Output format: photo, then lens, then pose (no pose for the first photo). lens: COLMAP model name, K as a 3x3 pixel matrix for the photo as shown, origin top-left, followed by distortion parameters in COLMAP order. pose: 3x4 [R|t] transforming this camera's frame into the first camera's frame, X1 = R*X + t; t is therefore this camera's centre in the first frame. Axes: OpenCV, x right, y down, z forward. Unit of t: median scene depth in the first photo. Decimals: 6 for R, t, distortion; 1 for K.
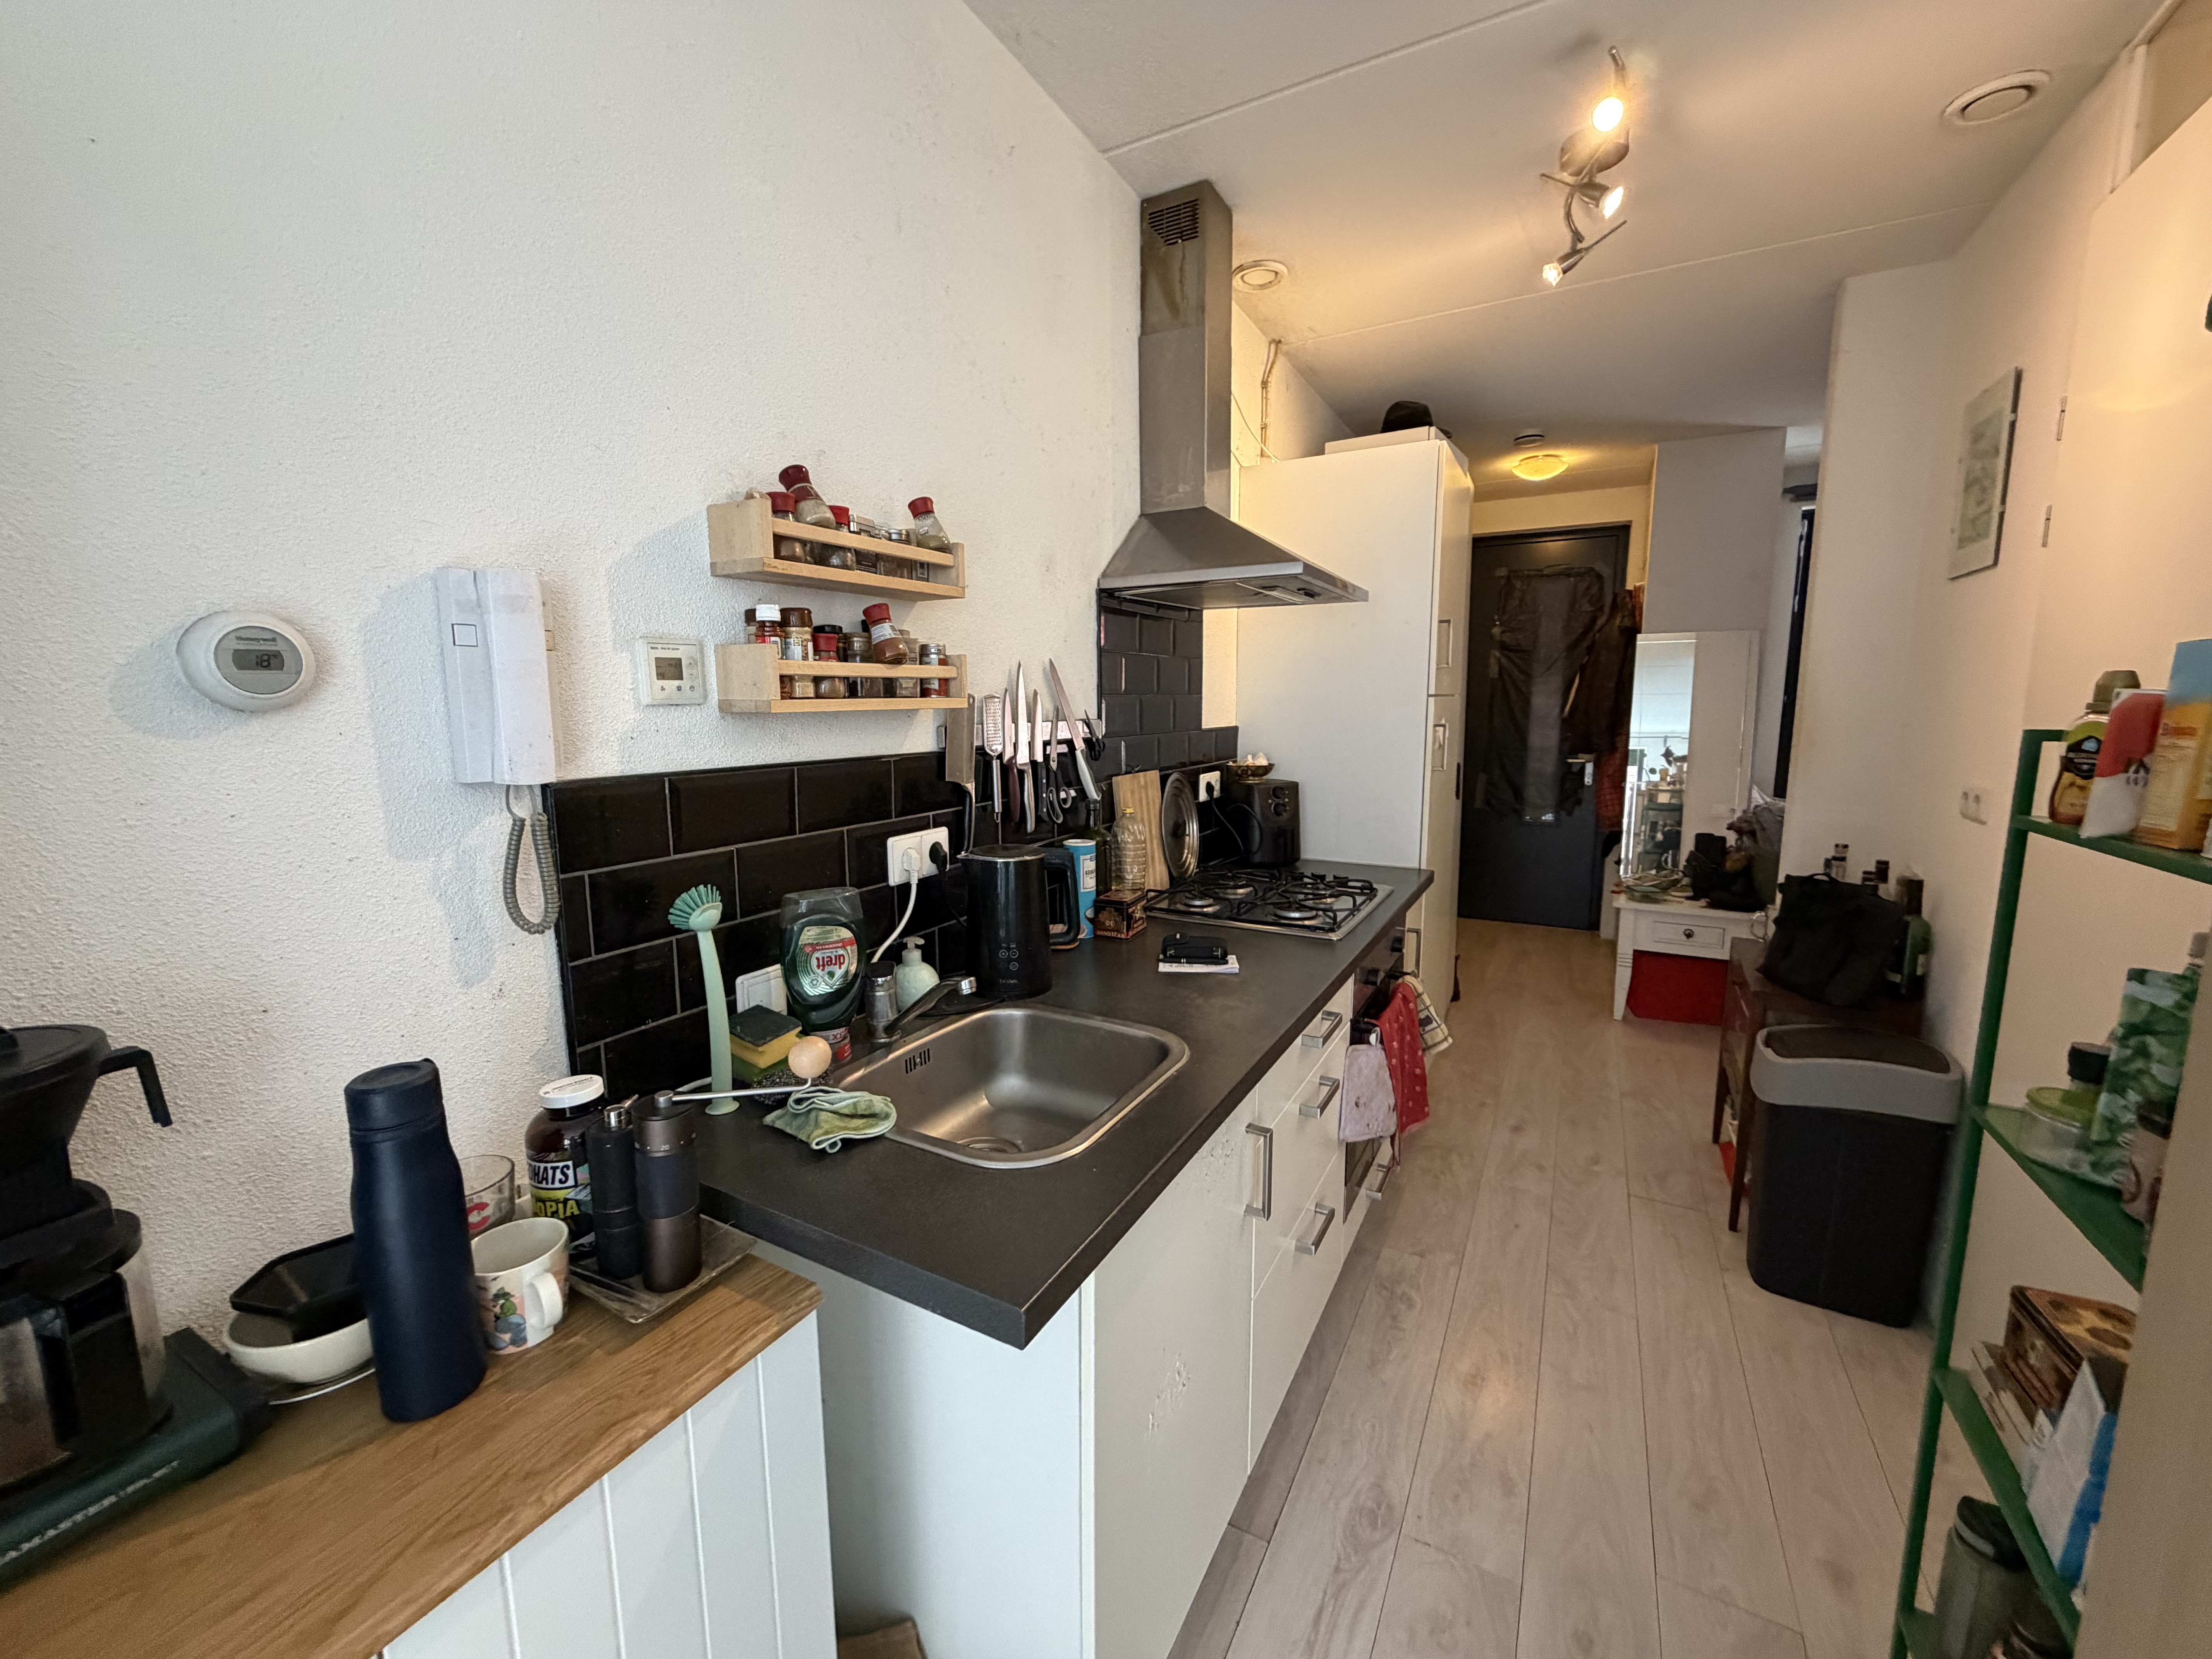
lens RADIAL K [[879.3, 0, 1096.4], [0, 879.3, 829.1], [0, 0, 1]] dist [0.002458, 0.000800]
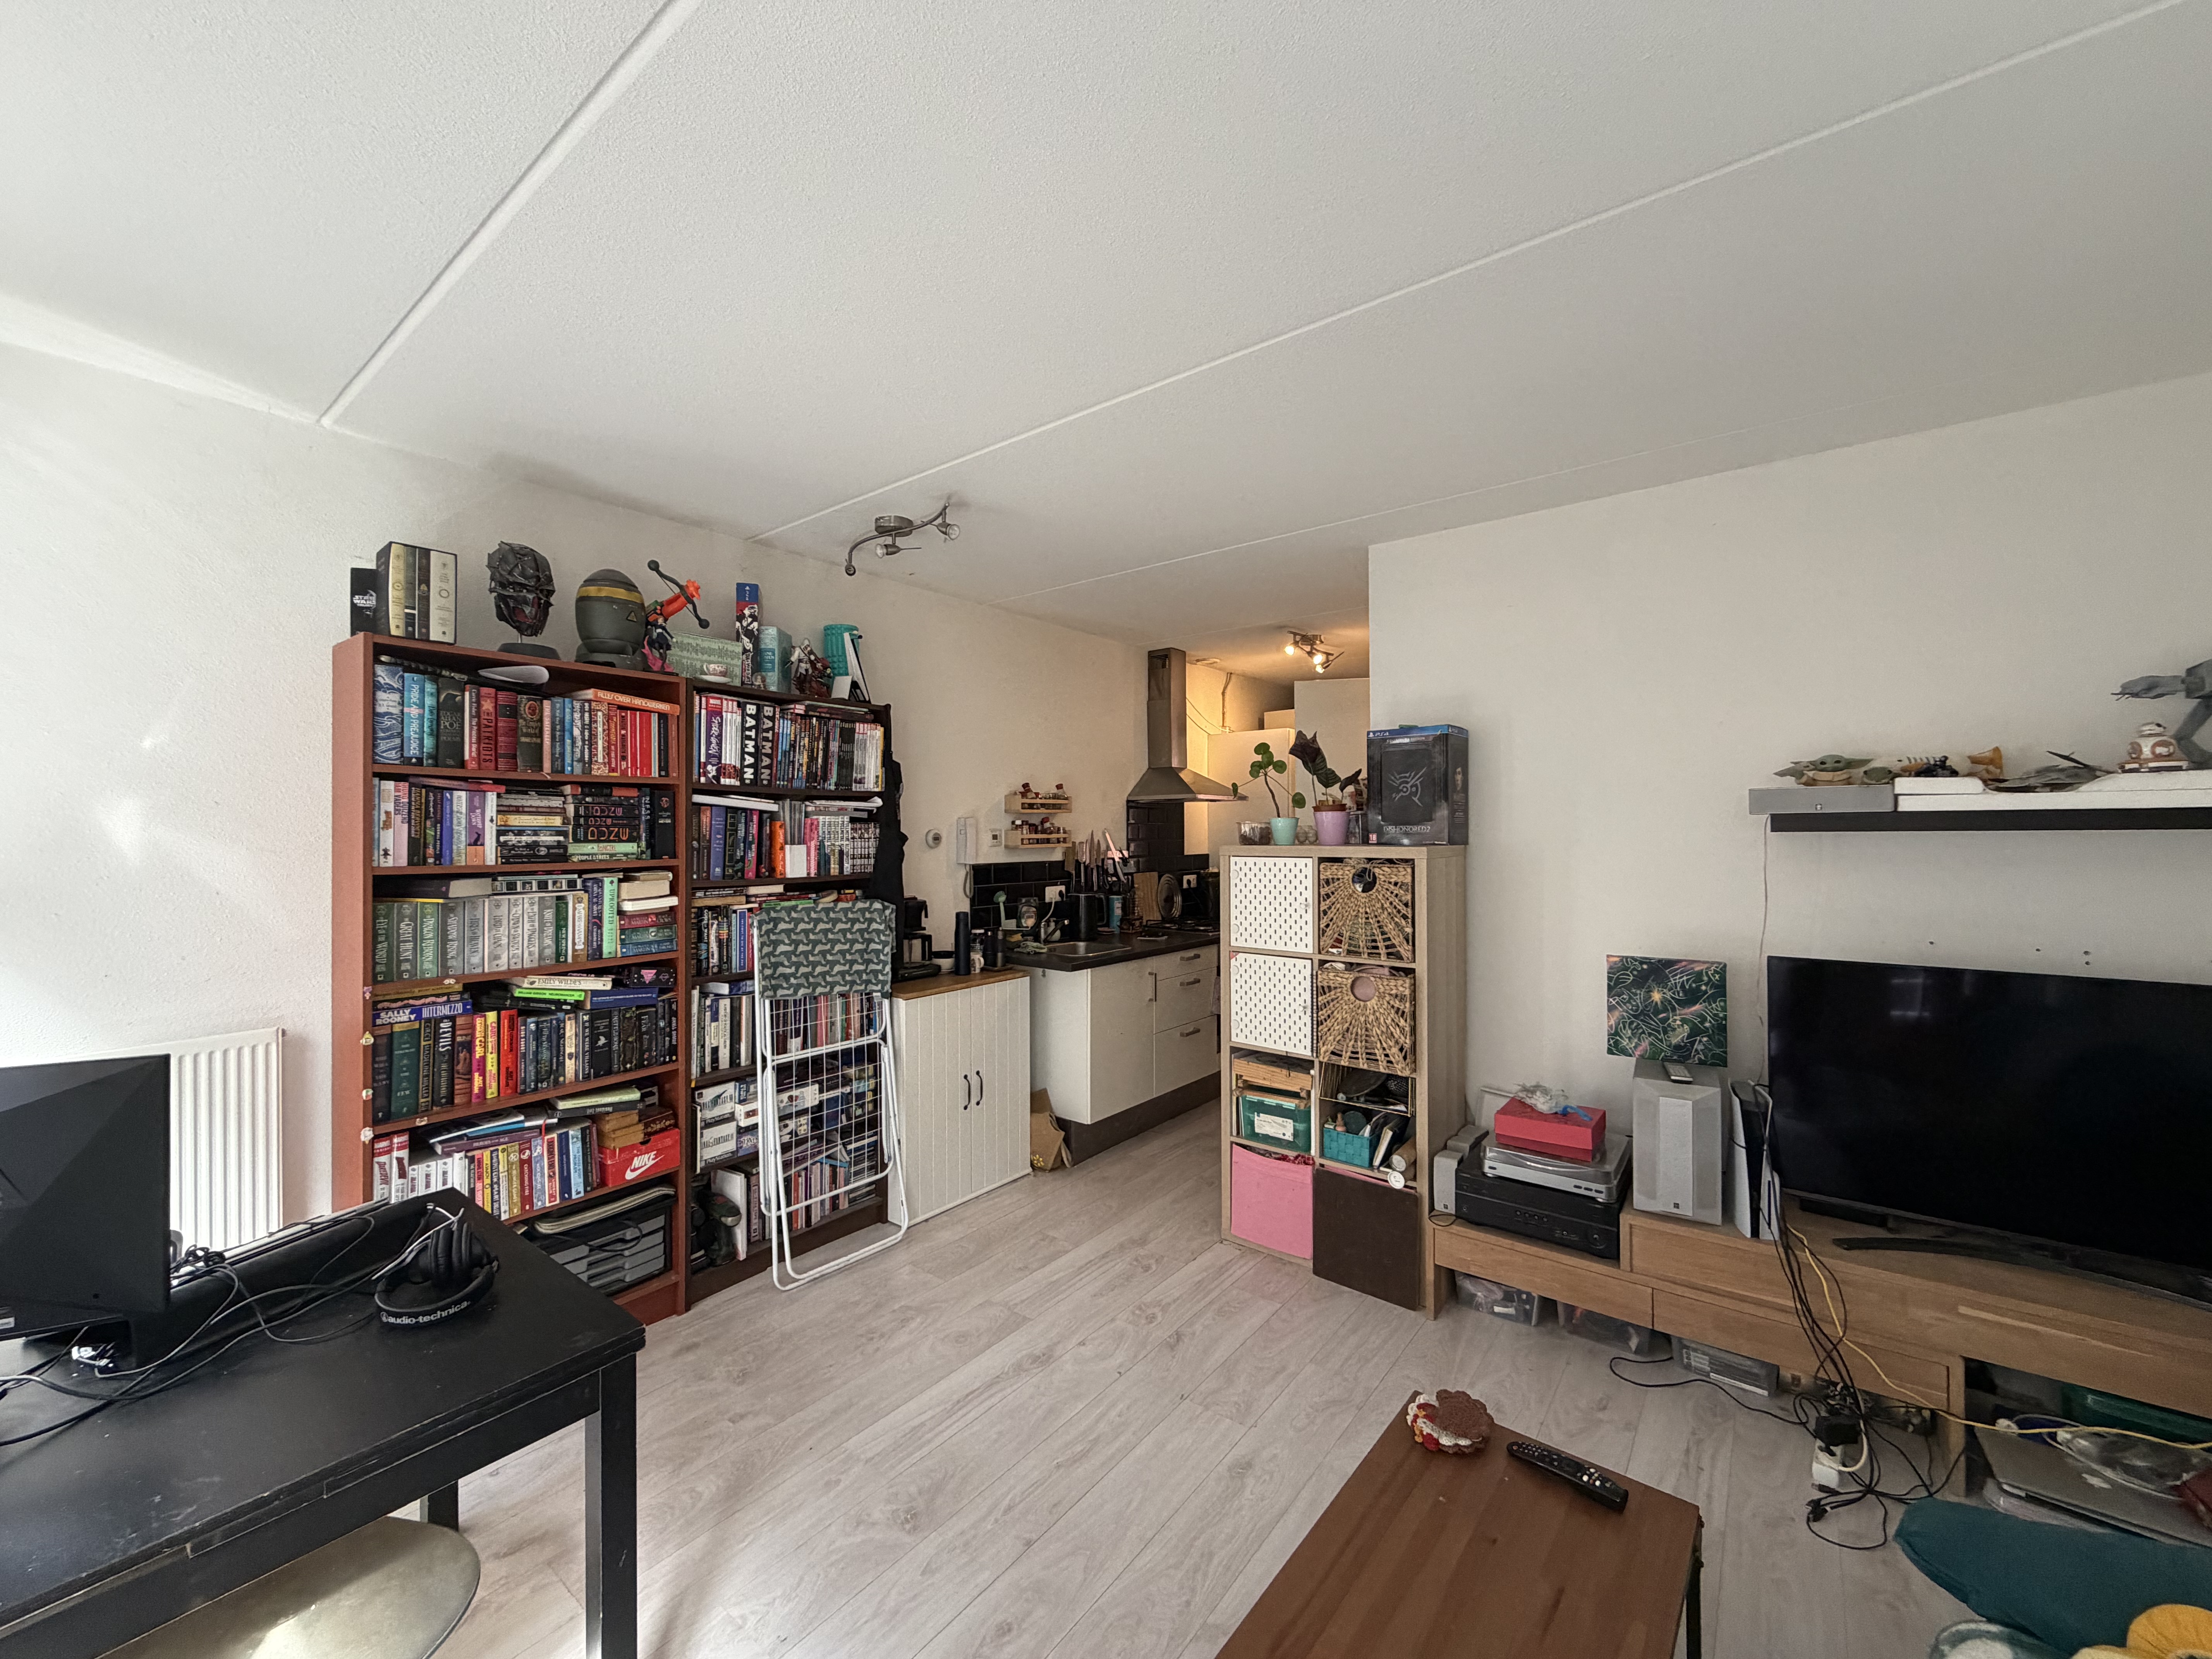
lens RADIAL K [[879.3, 0, 1093.3], [0, 879.3, 831.2], [0, 0, 1]] dist [0.002458, 0.000800]
pose [[0.986722, 0.004995, -0.162343, 0.475478], [-0.027973, 0.989818, -0.139562, 0.264355], [0.159993, 0.142250, 0.976815, -2.241319]]
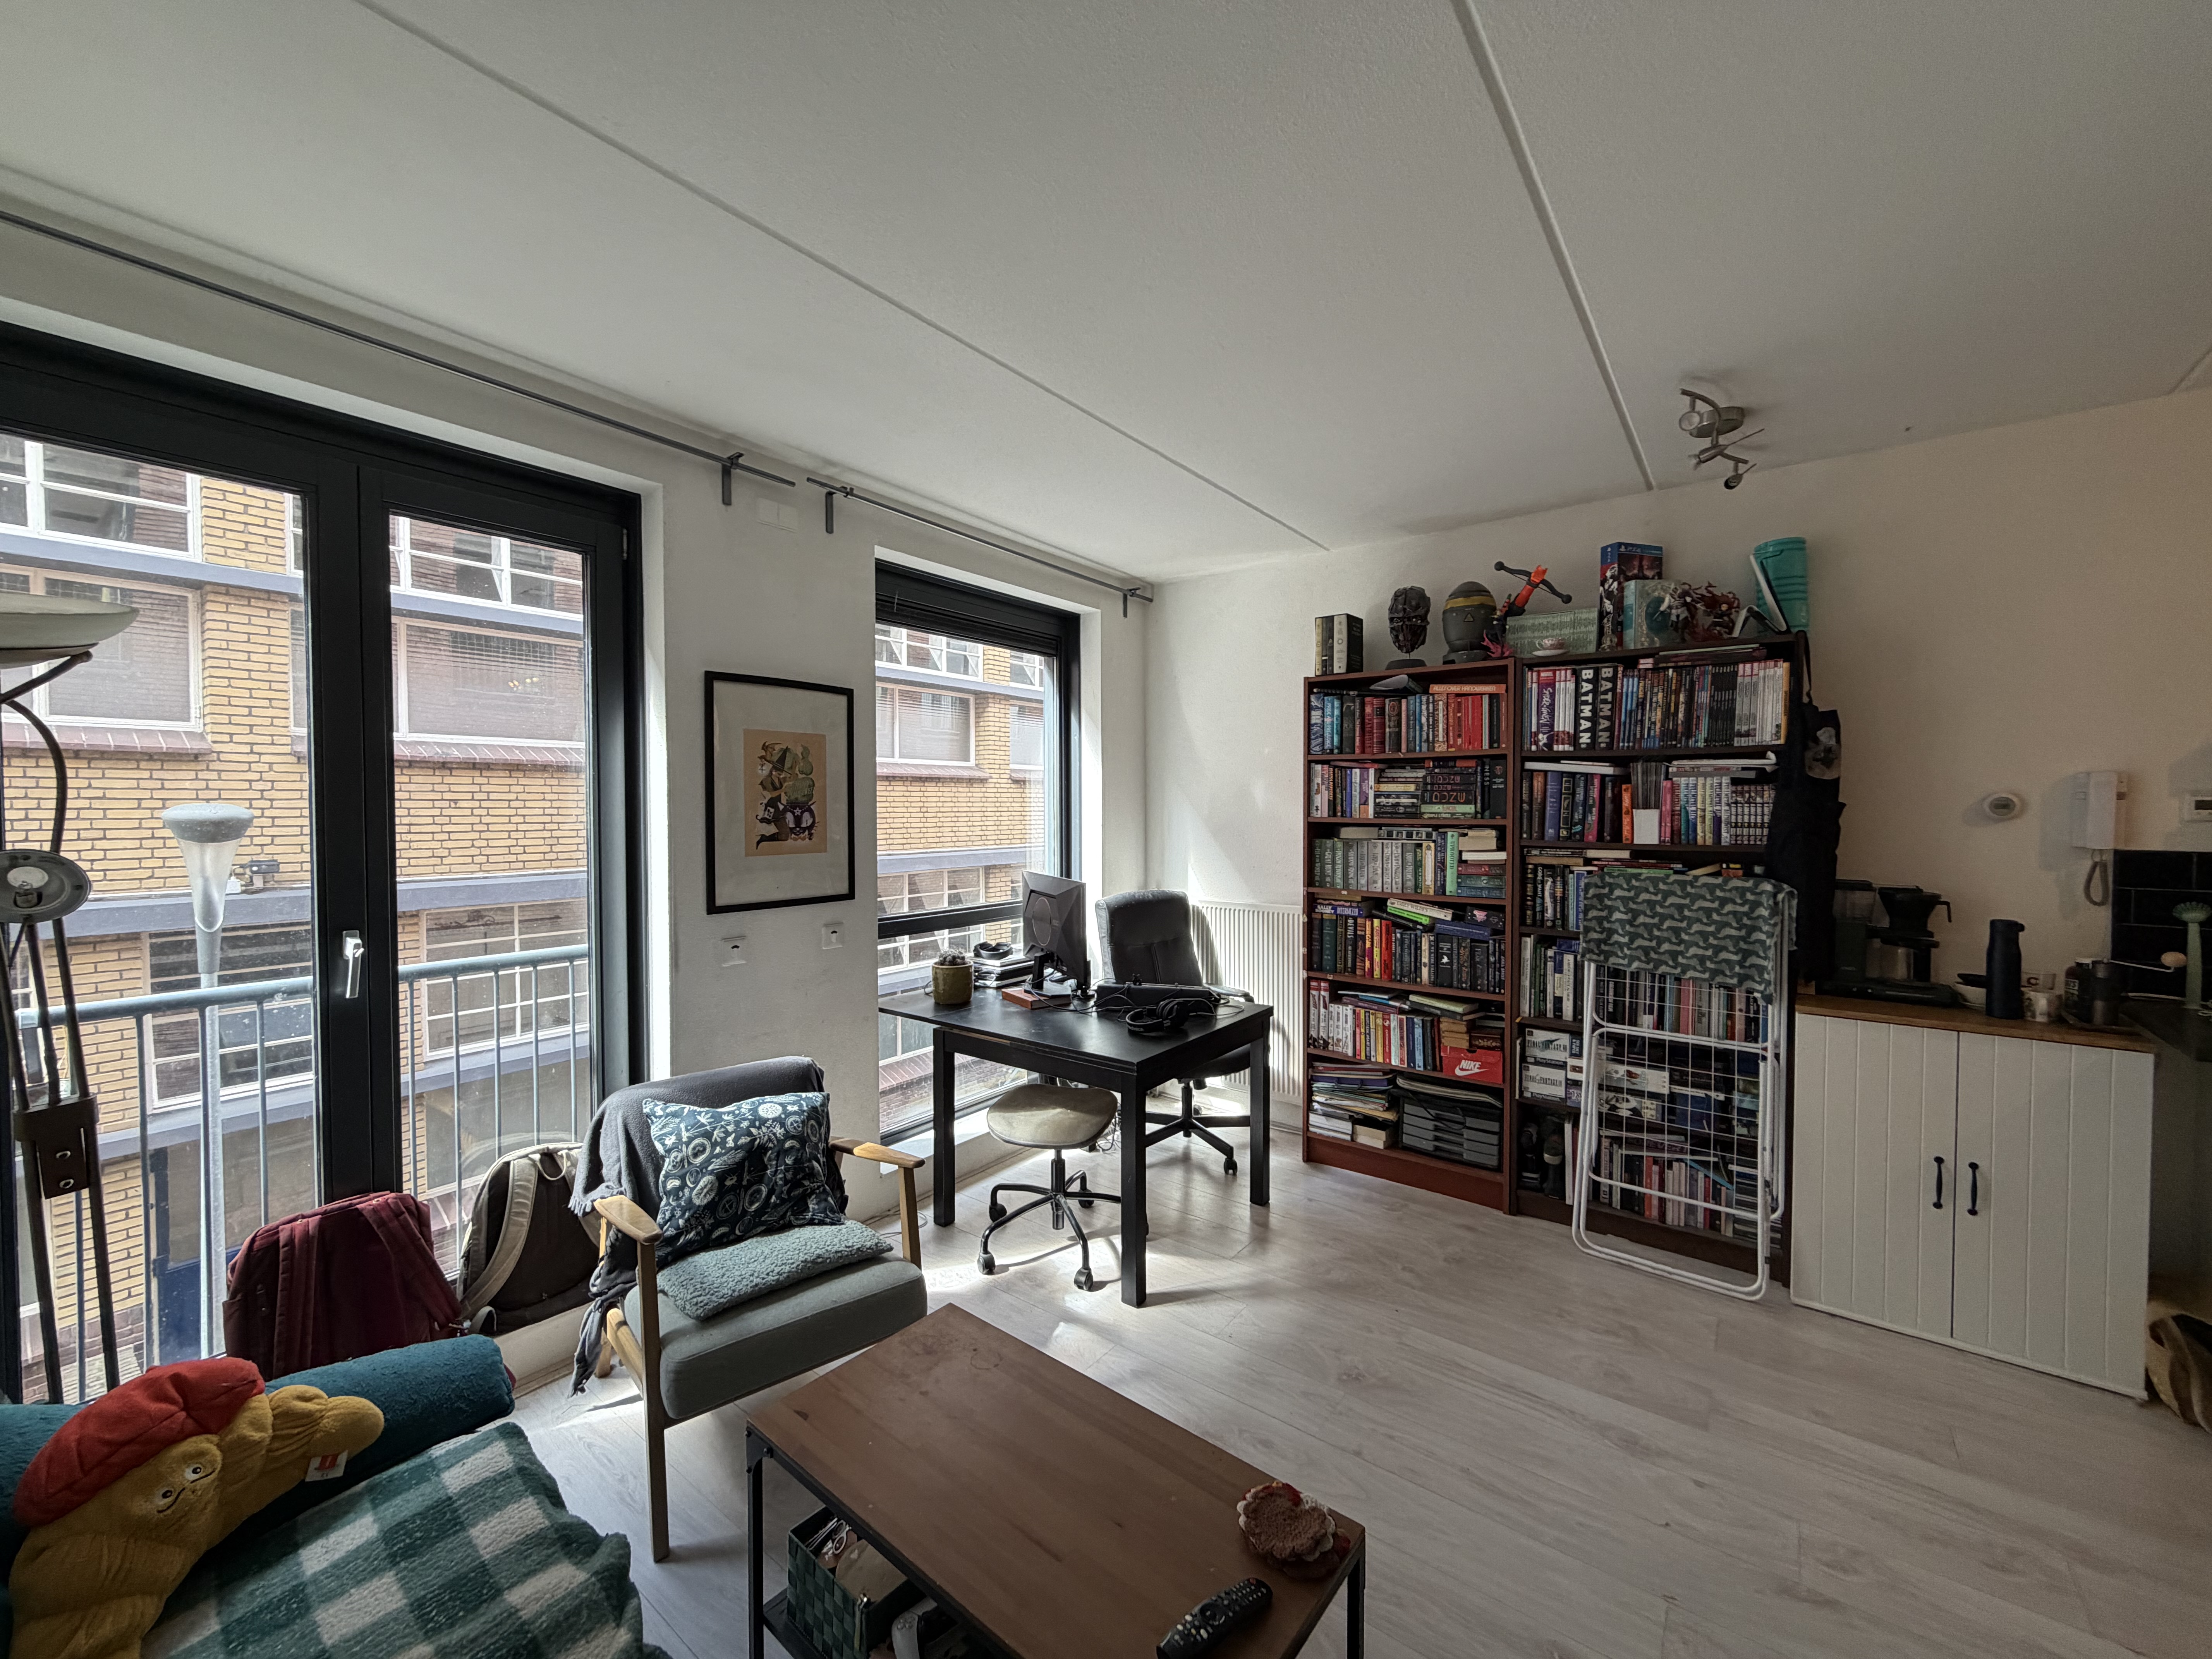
lens RADIAL K [[879.3, 0, 1104.5], [0, 879.3, 828.6], [0, 0, 1]] dist [0.002458, 0.000800]
pose [[-0.143148, 0.039965, -0.988894, 1.667615], [-0.139593, 0.988380, 0.060152, 0.101796], [0.979807, 0.146653, -0.135906, -1.106702]]
